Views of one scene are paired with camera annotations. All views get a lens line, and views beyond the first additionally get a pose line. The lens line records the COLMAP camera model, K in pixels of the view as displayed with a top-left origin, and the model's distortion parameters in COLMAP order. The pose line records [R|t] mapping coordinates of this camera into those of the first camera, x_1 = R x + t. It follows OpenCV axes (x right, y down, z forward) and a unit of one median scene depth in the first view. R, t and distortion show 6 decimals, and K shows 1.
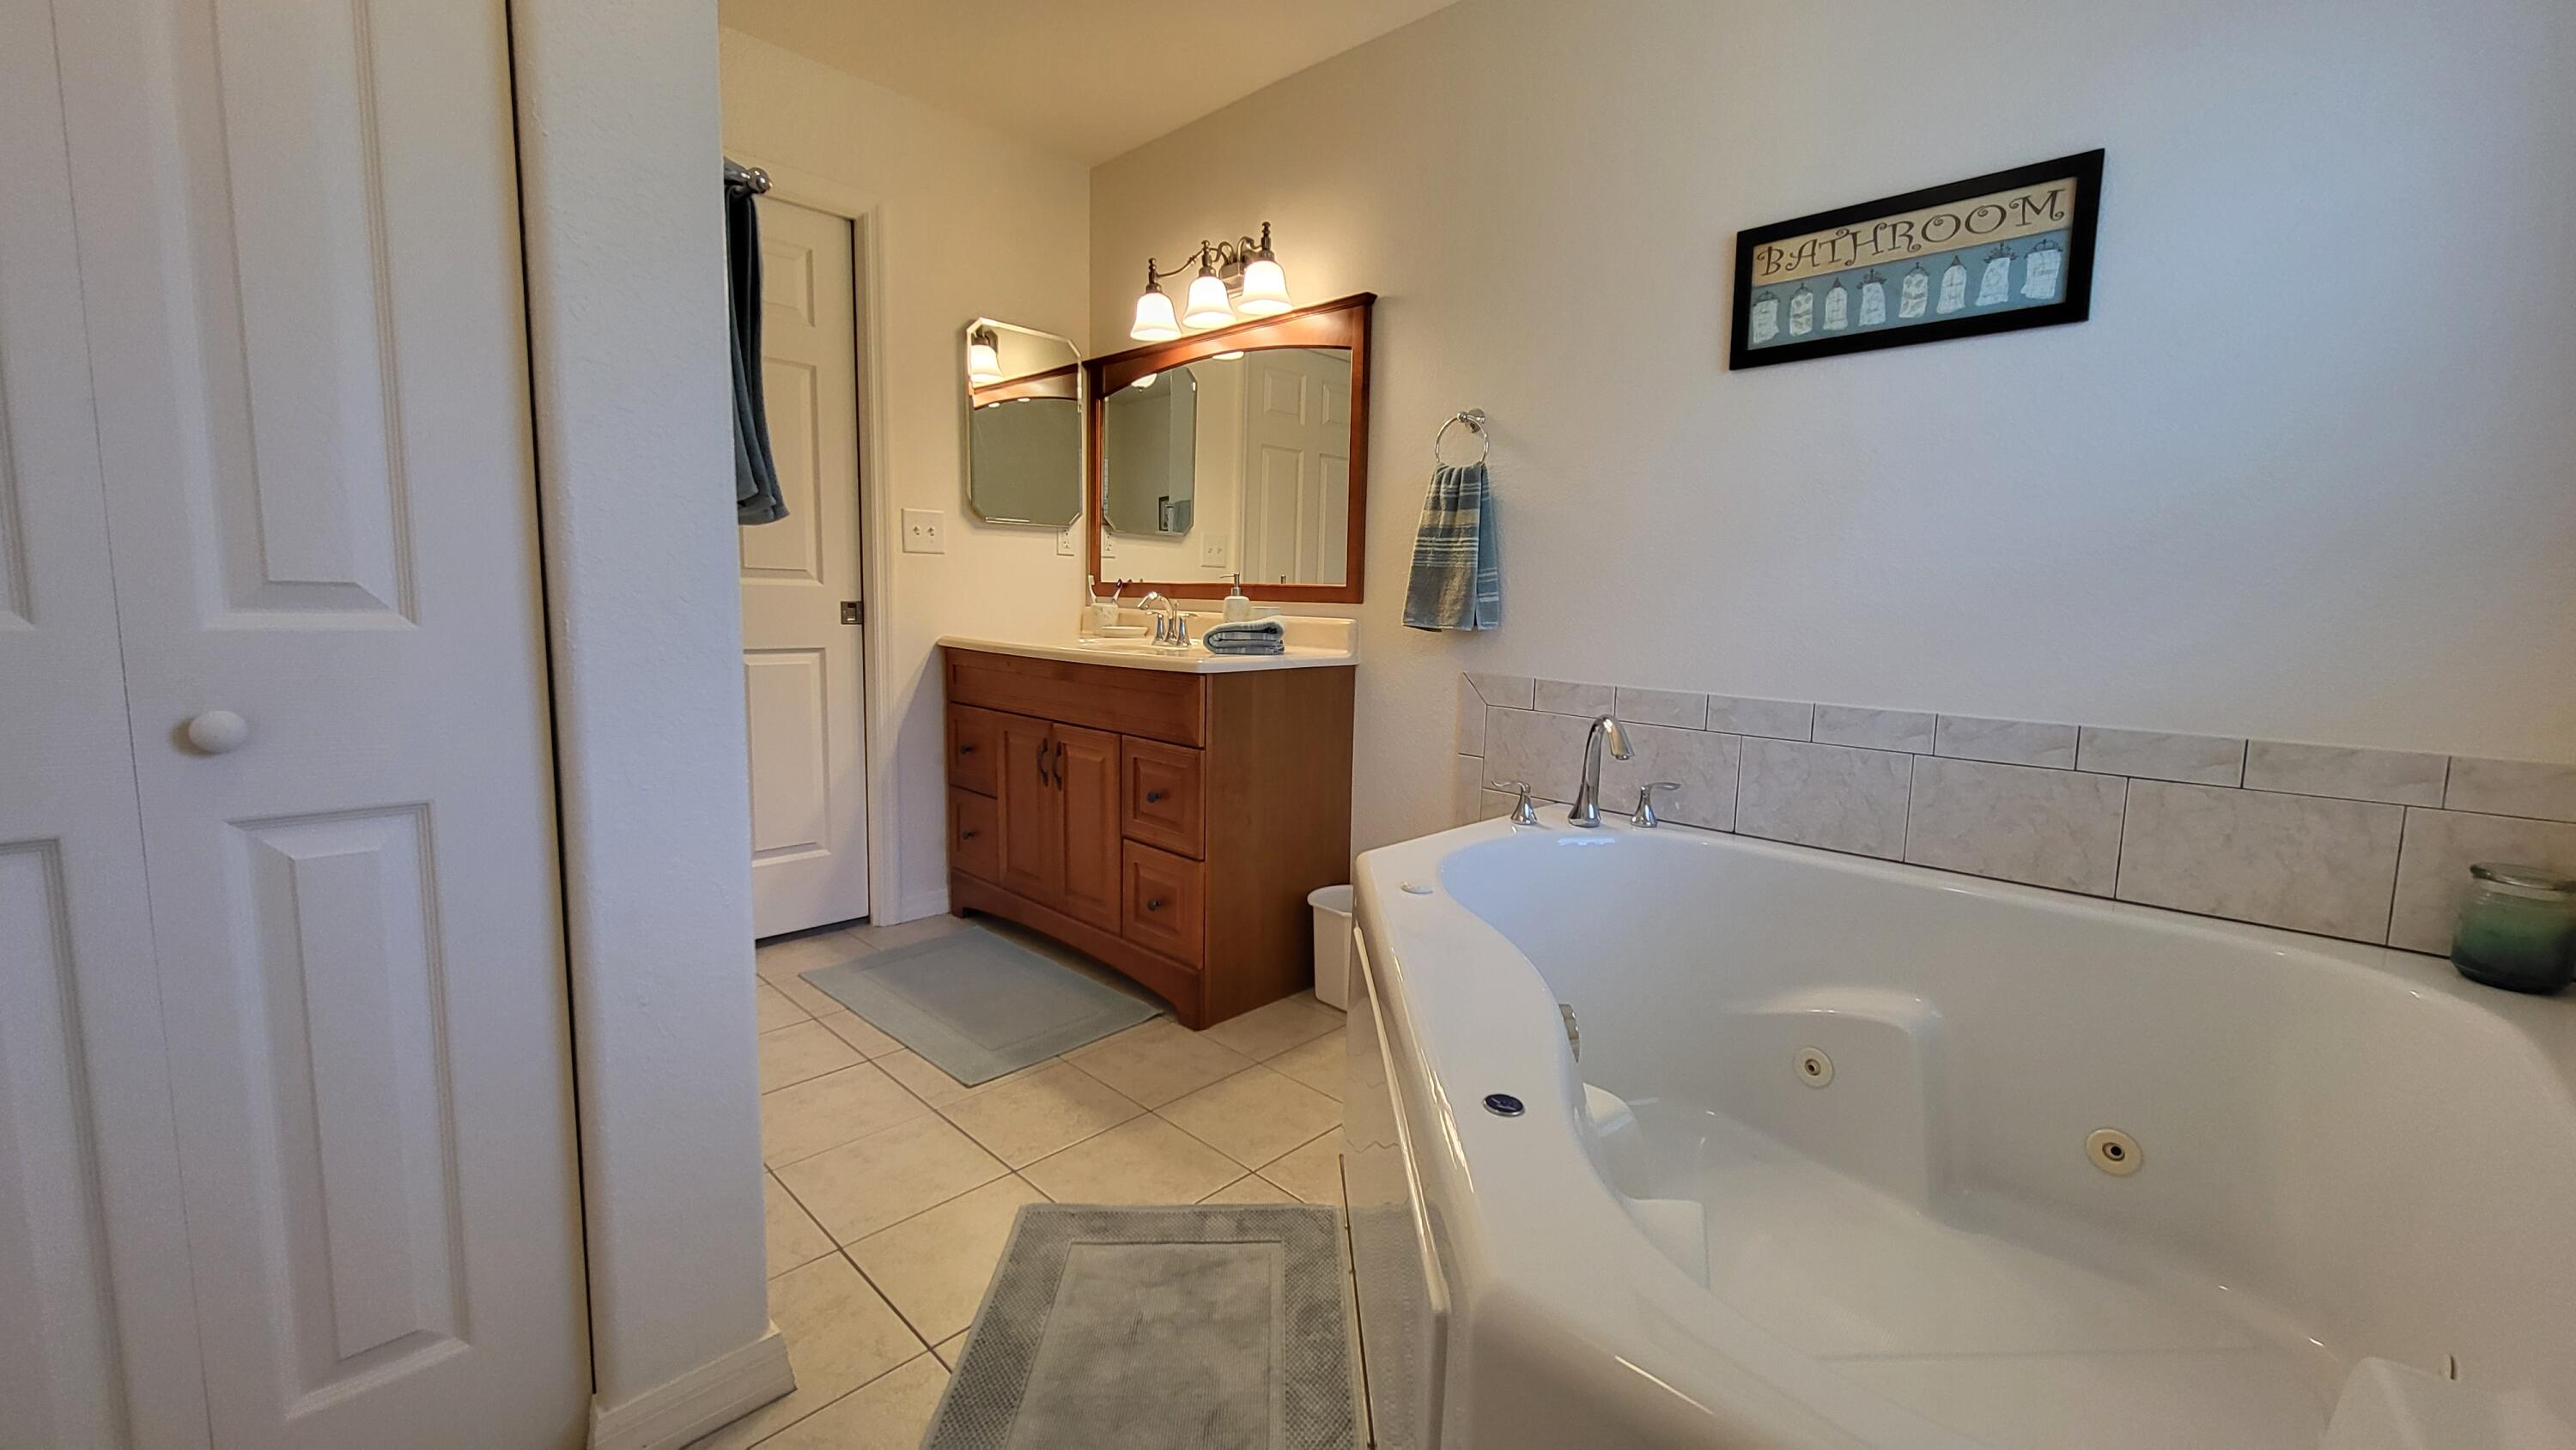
lens RADIAL K [[1020.1, 0, 1329.6], [0, 1020.1, 724.7], [0, 0, 1]] dist [-0.000045, -0.000032]
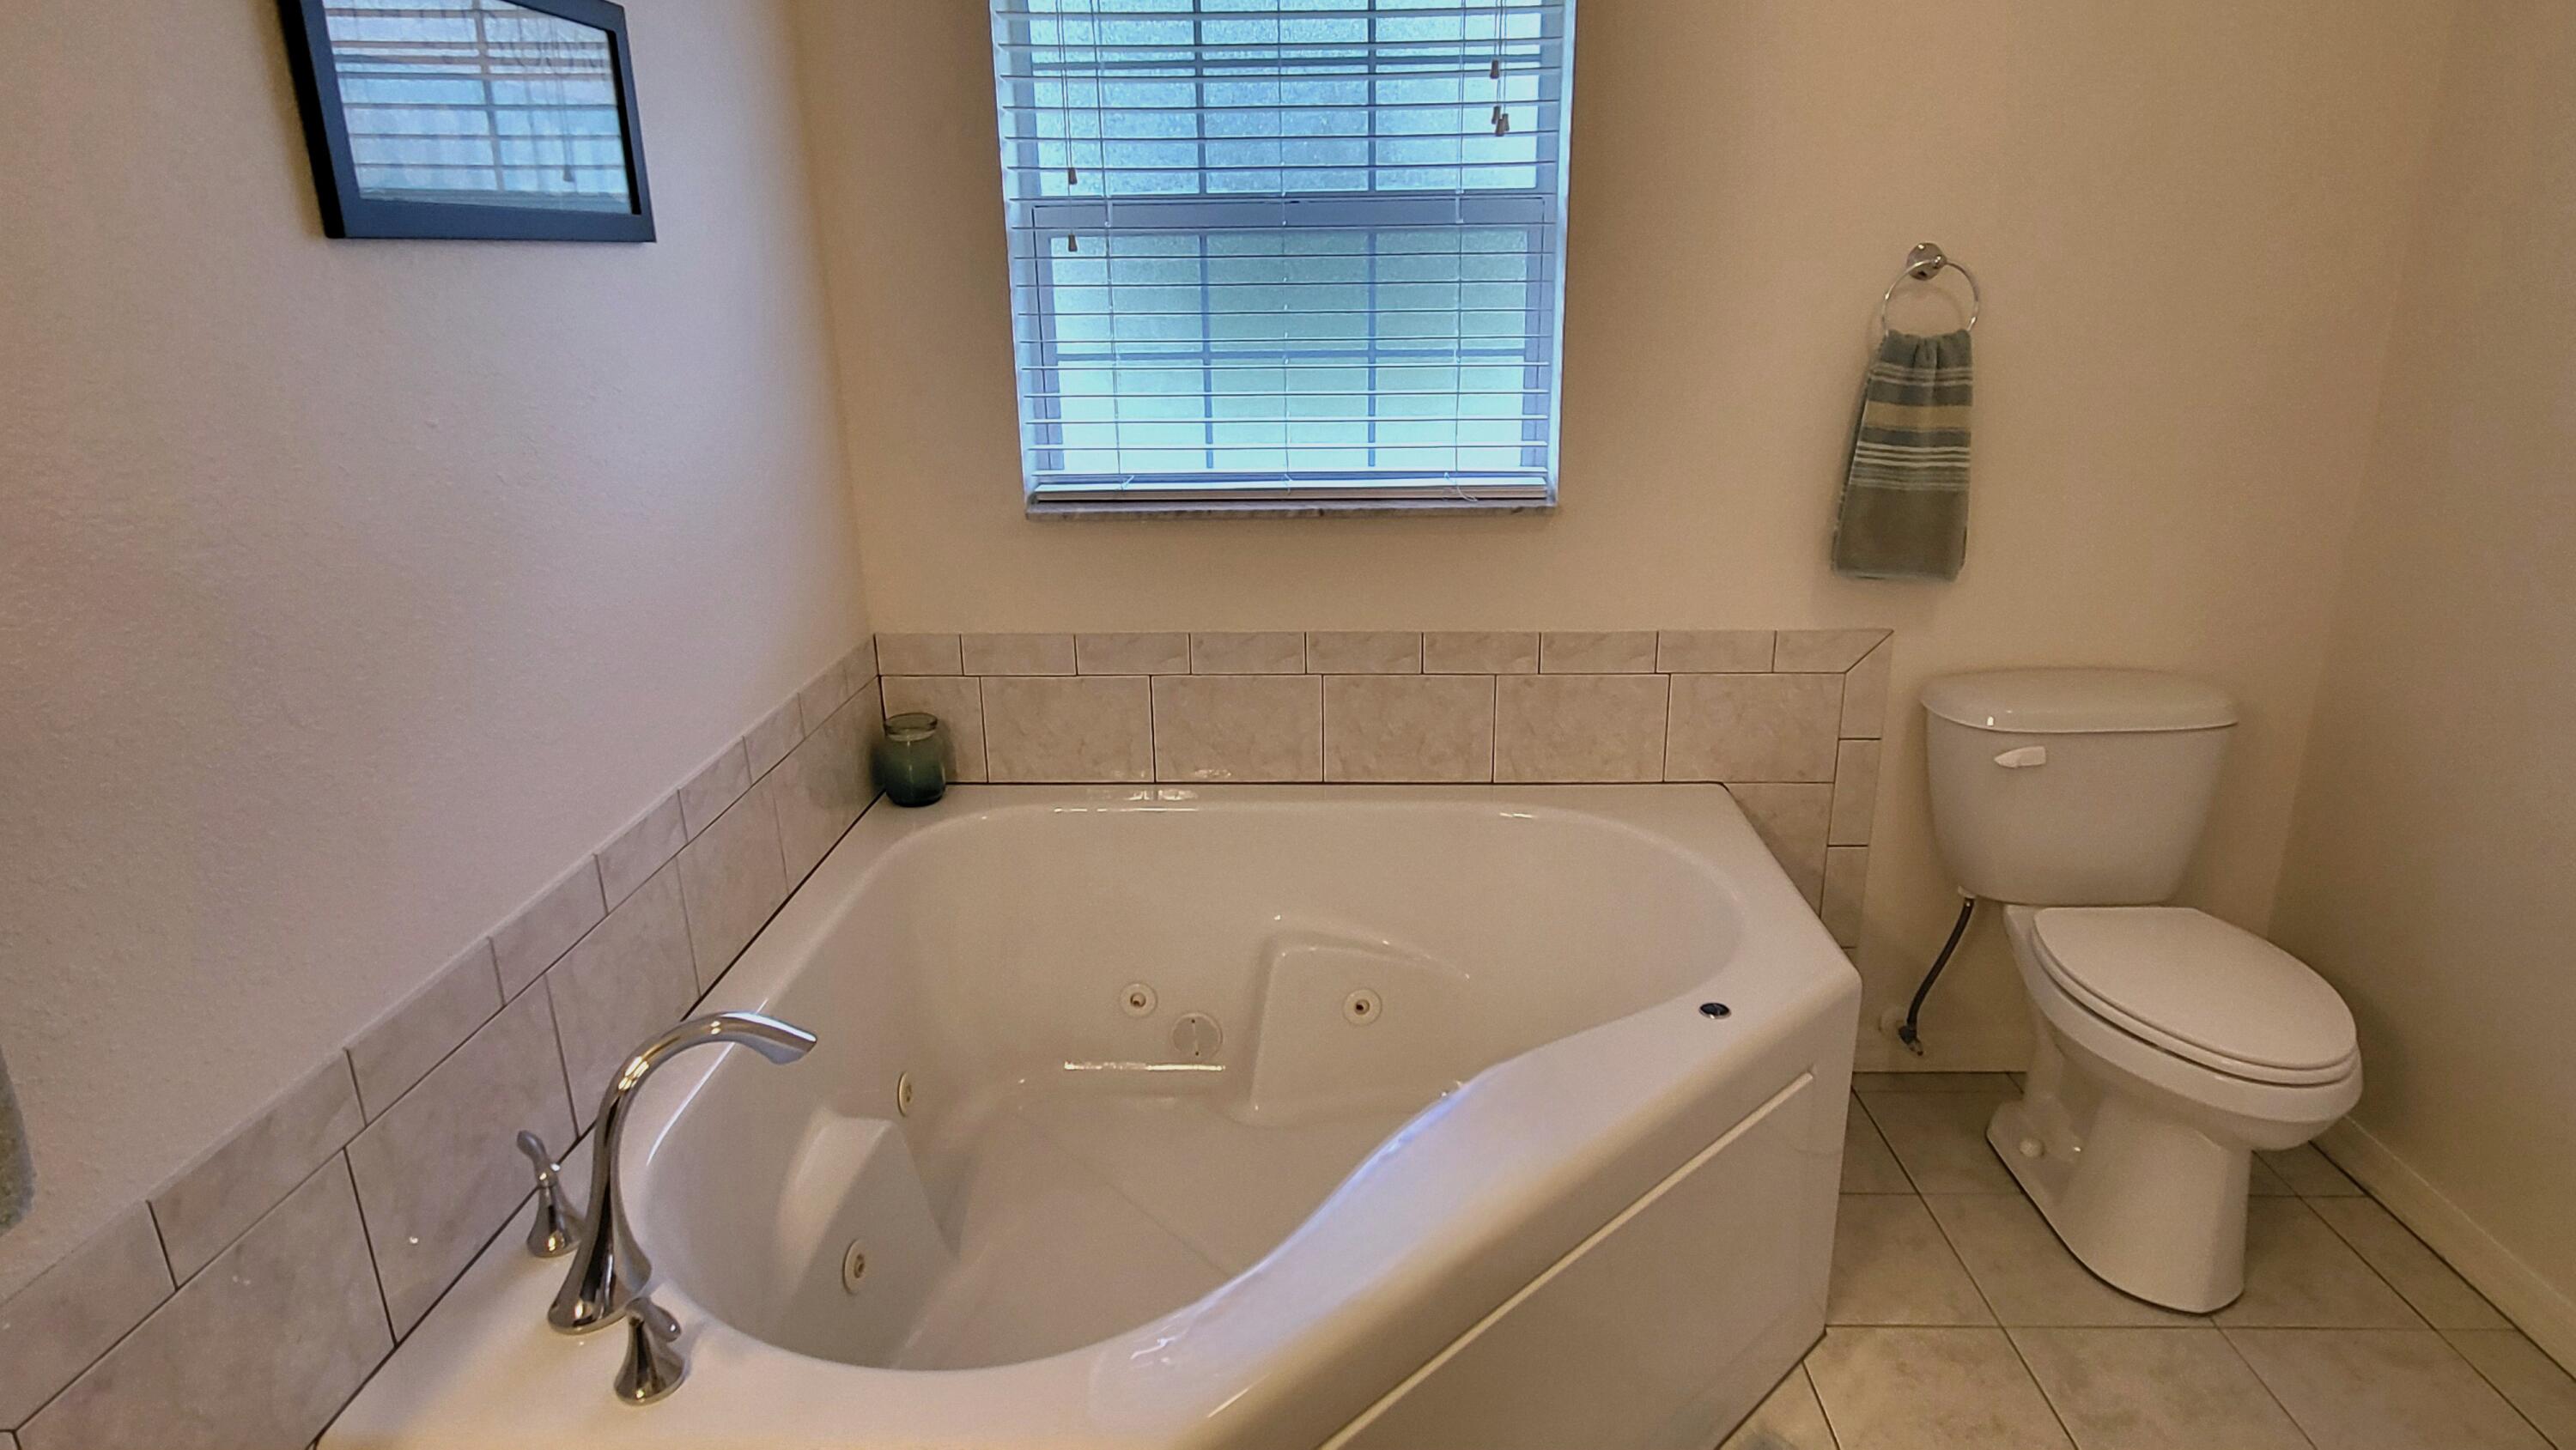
lens RADIAL K [[1393.6, 0, 1290.6], [0, 1393.6, 717.0], [0, 0, 1]] dist [0.022669, -0.000529]
pose [[-0.657426, -0.240216, 0.714204, -0.364471], [0.093170, 0.914638, 0.393392, -0.400210], [-0.747737, 0.325168, -0.578925, 1.237868]]
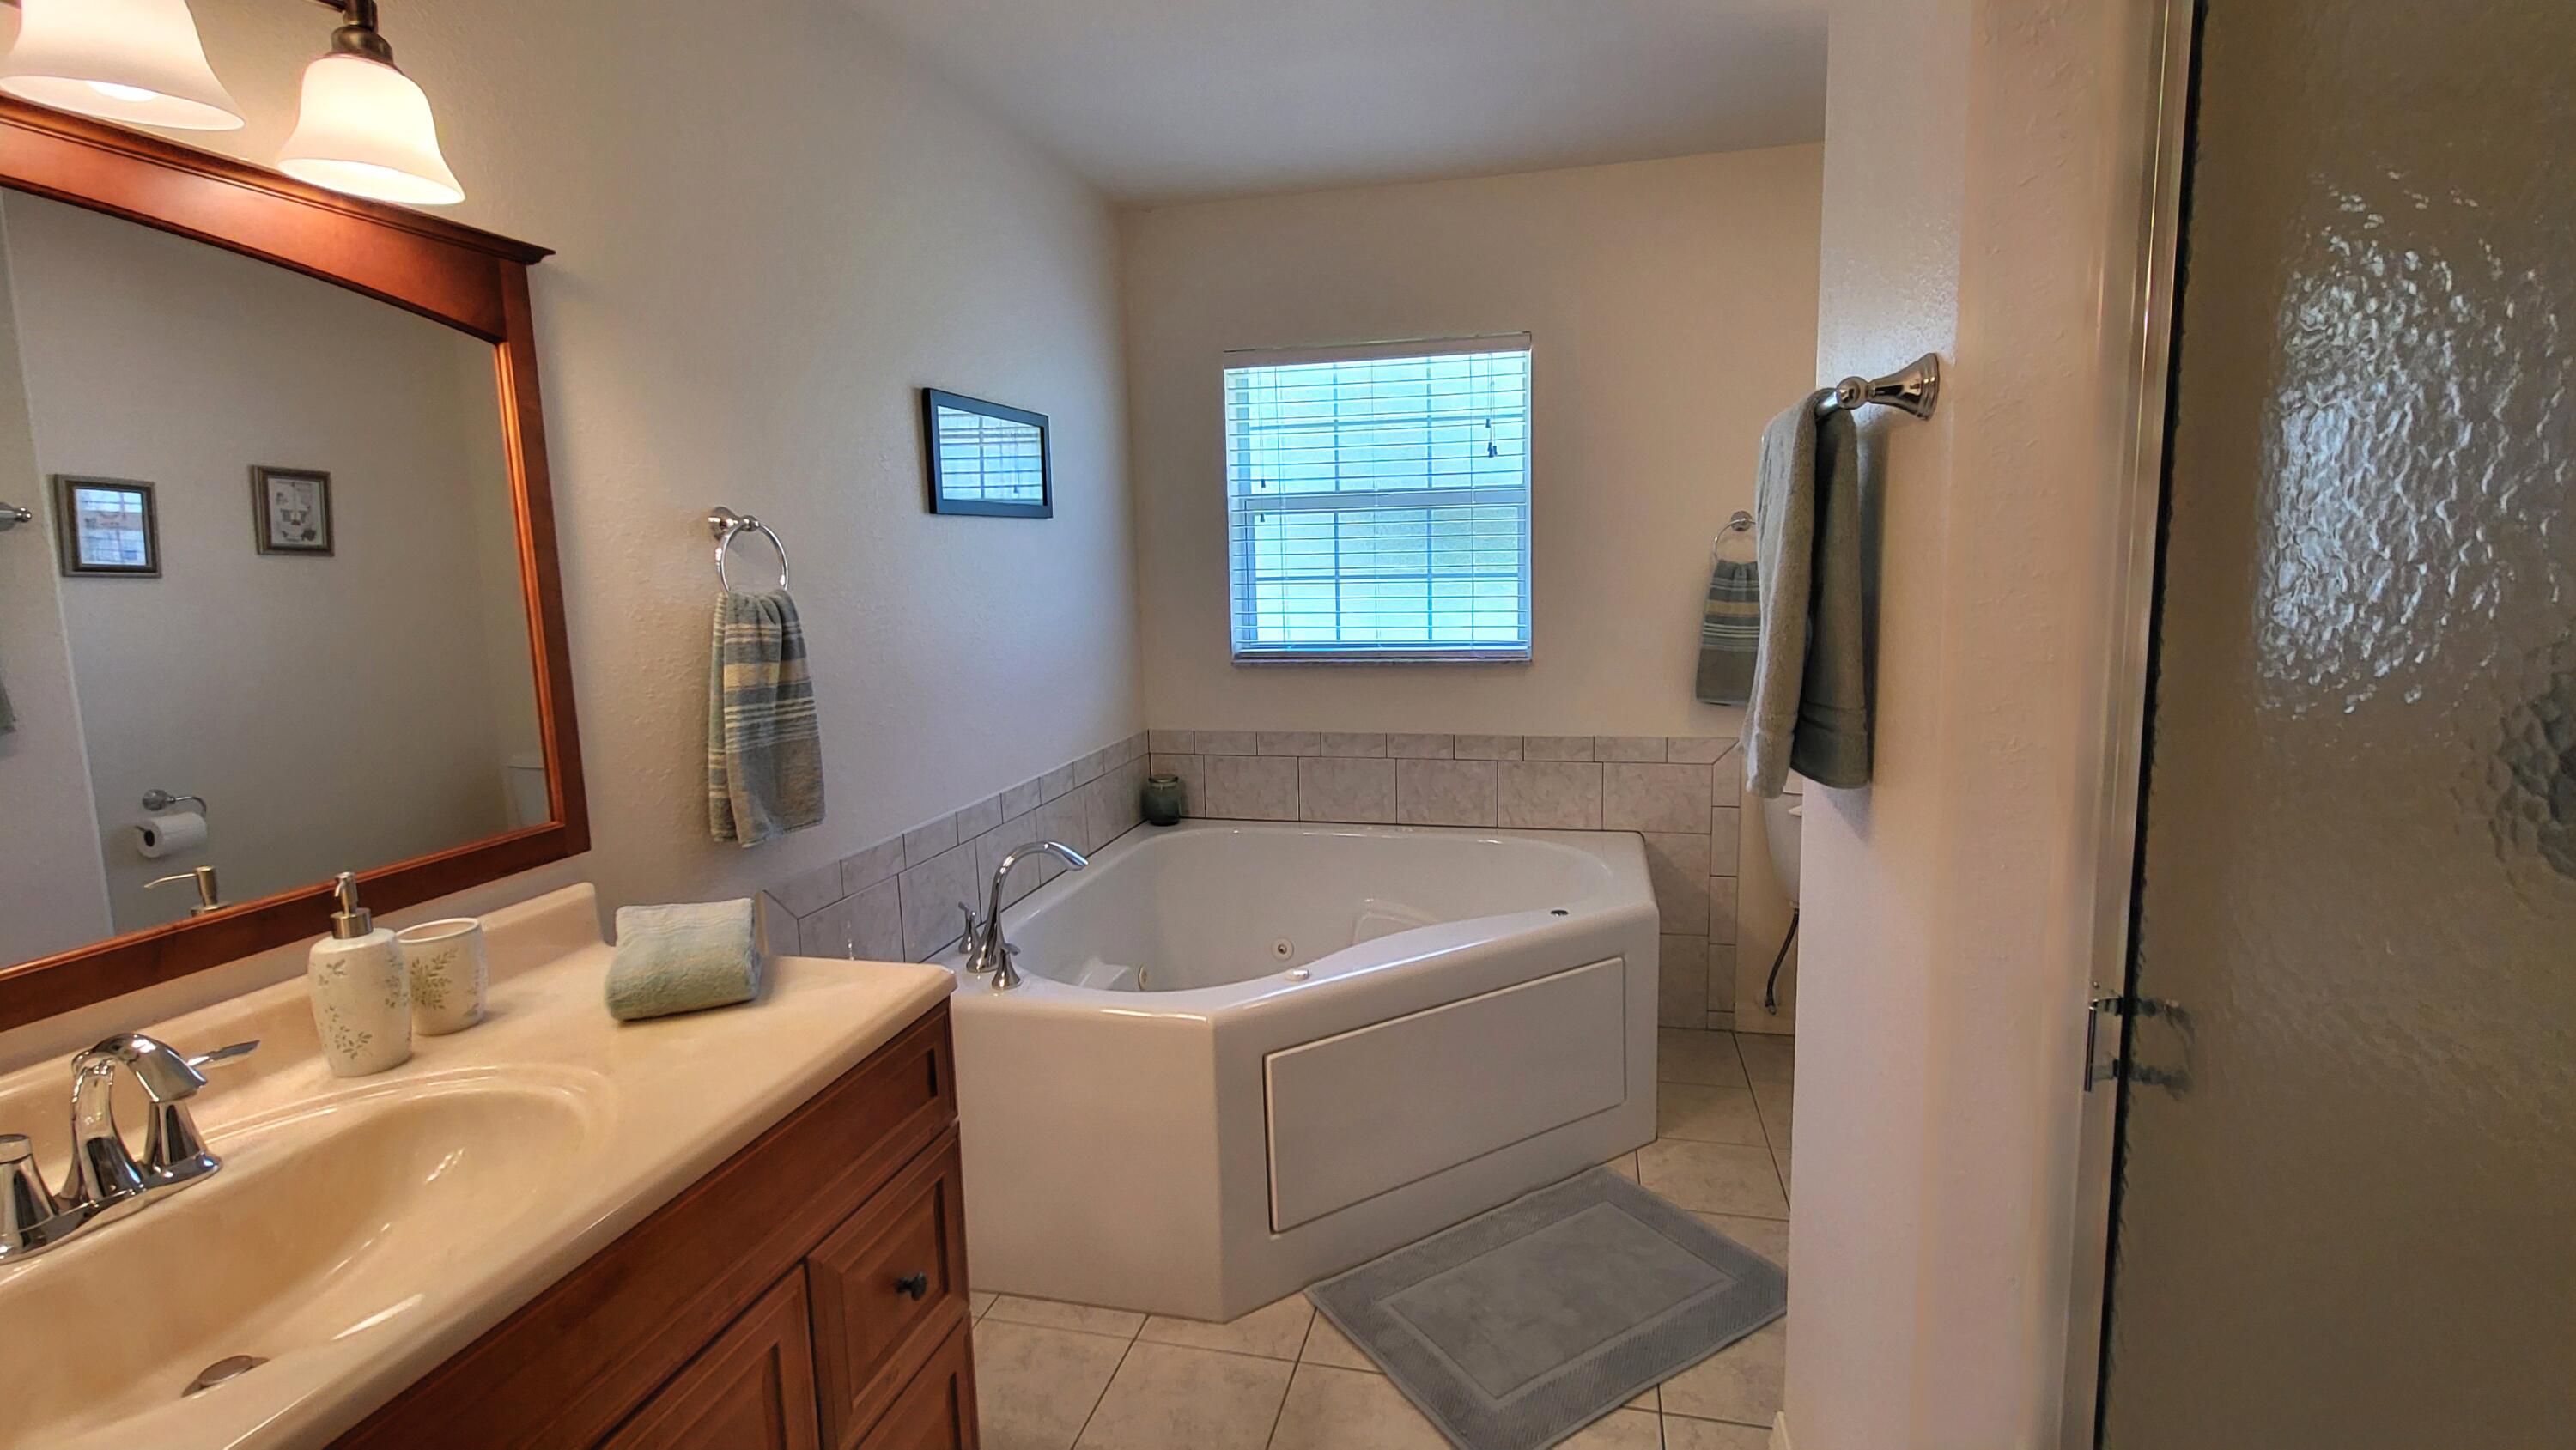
lens RADIAL K [[1116.0, 0, 1288.0], [0, 1116.0, 725.0], [0, 0, 1]] dist [0.000321, -0.000009]
pose [[-0.486033, -0.141948, 0.862336, -0.926754], [0.119909, 0.966558, 0.226688, -0.396044], [-0.865676, 0.213579, -0.452758, 1.403990]]
